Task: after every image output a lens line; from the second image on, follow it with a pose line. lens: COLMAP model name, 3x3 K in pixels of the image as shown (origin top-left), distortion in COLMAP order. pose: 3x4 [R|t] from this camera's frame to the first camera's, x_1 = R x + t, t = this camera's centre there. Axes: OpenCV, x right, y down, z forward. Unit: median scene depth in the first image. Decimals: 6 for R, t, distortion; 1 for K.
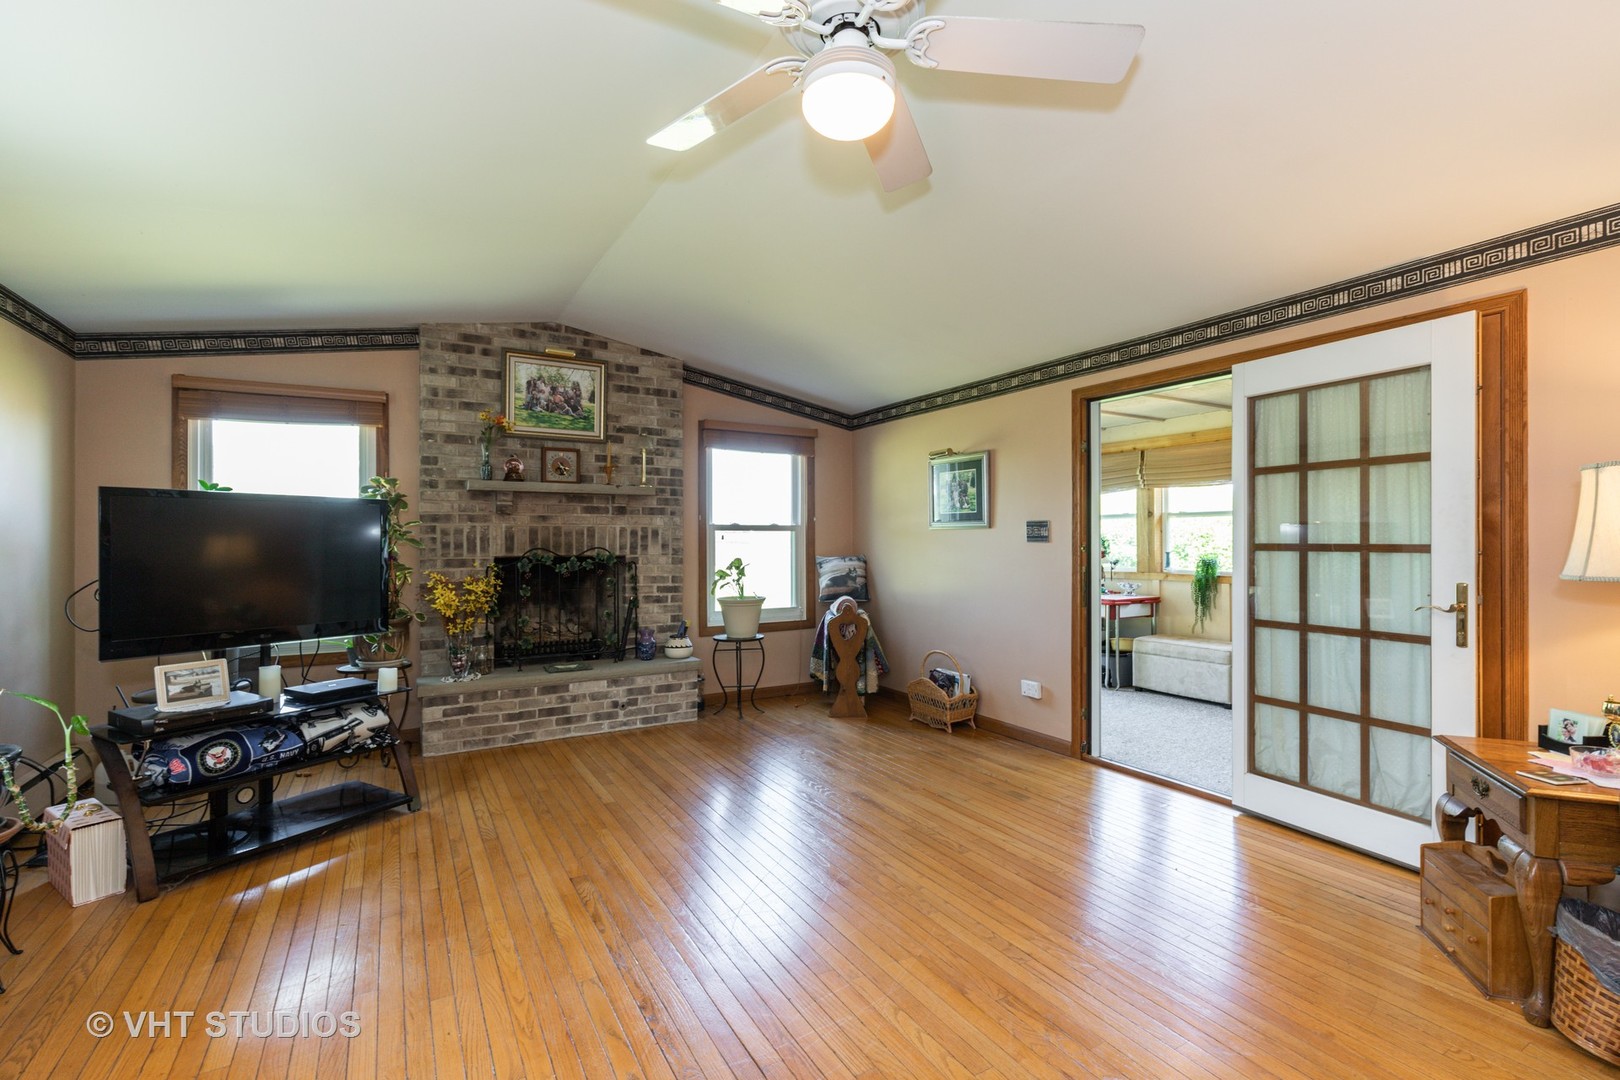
lens RADIAL K [[724.1, 0, 820.4], [0, 724.1, 538.0], [0, 0, 1]] dist [0.003375, -0.000480]
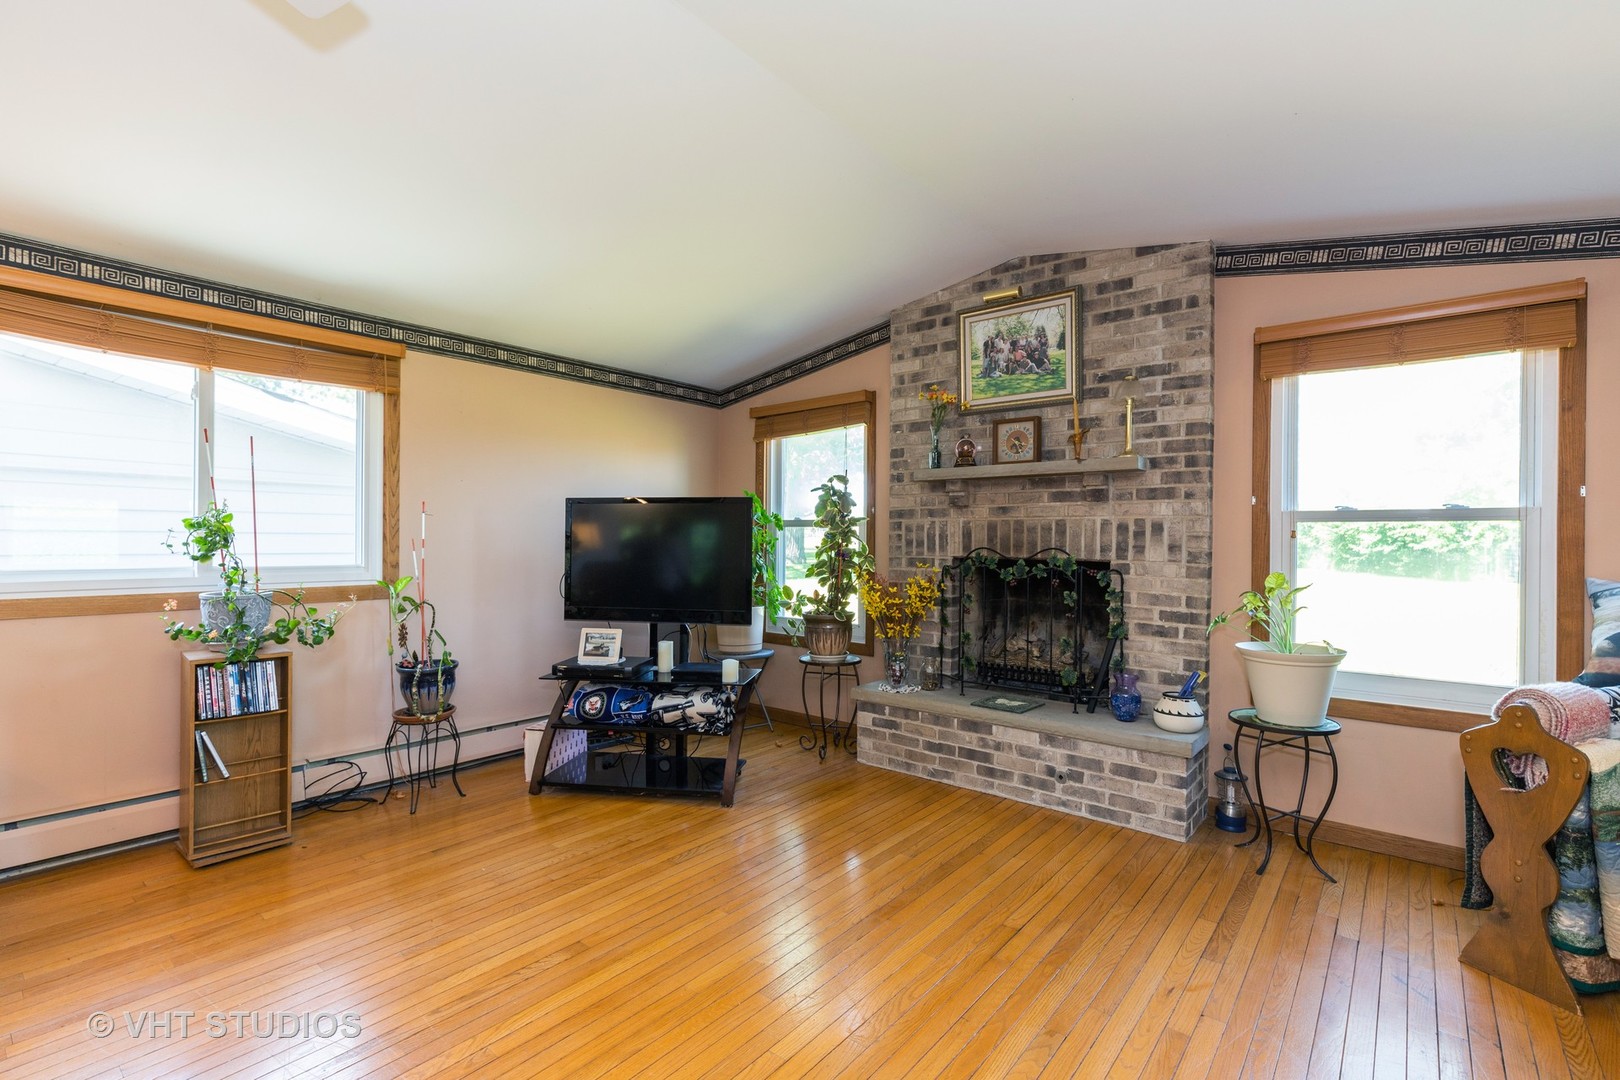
lens RADIAL K [[724.1, 0, 816.5], [0, 724.1, 540.7], [0, 0, 1]] dist [0.003375, -0.000480]
pose [[0.348177, 0.007163, -0.937401, 0.291911], [-0.002534, 0.999974, 0.006699, 0.001437], [0.937425, 0.000043, 0.348186, 0.533093]]
